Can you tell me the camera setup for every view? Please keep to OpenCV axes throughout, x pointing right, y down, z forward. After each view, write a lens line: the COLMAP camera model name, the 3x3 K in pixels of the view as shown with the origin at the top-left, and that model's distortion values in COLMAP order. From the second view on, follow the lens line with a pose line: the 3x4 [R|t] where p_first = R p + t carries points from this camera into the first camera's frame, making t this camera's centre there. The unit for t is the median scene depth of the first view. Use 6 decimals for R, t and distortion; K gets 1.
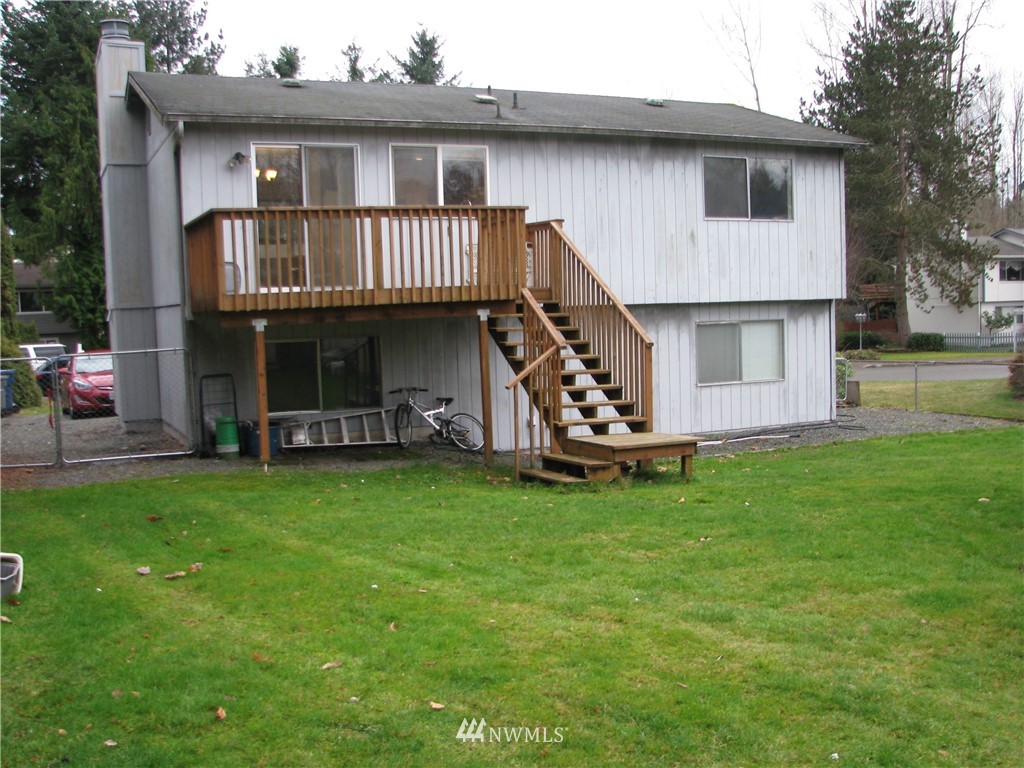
lens RADIAL K [[1097.3, 0, 536.3], [0, 1097.3, 383.3], [0, 0, 1]] dist [-0.203298, 0.297027]
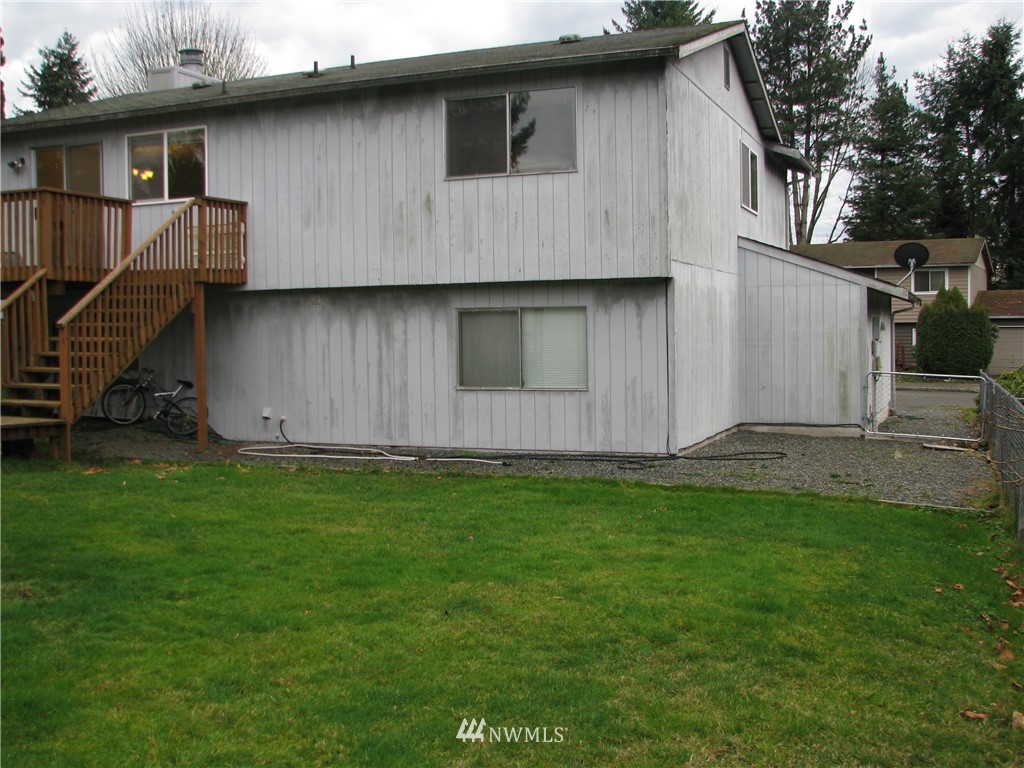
lens RADIAL K [[1097.3, 0, 536.3], [0, 1097.3, 383.3], [0, 0, 1]] dist [-0.203298, 0.297027]
pose [[0.688947, 0.056381, -0.722615, 0.765512], [-0.062313, 0.997886, 0.018449, -0.020082], [0.722128, 0.032318, 0.691004, 0.488742]]
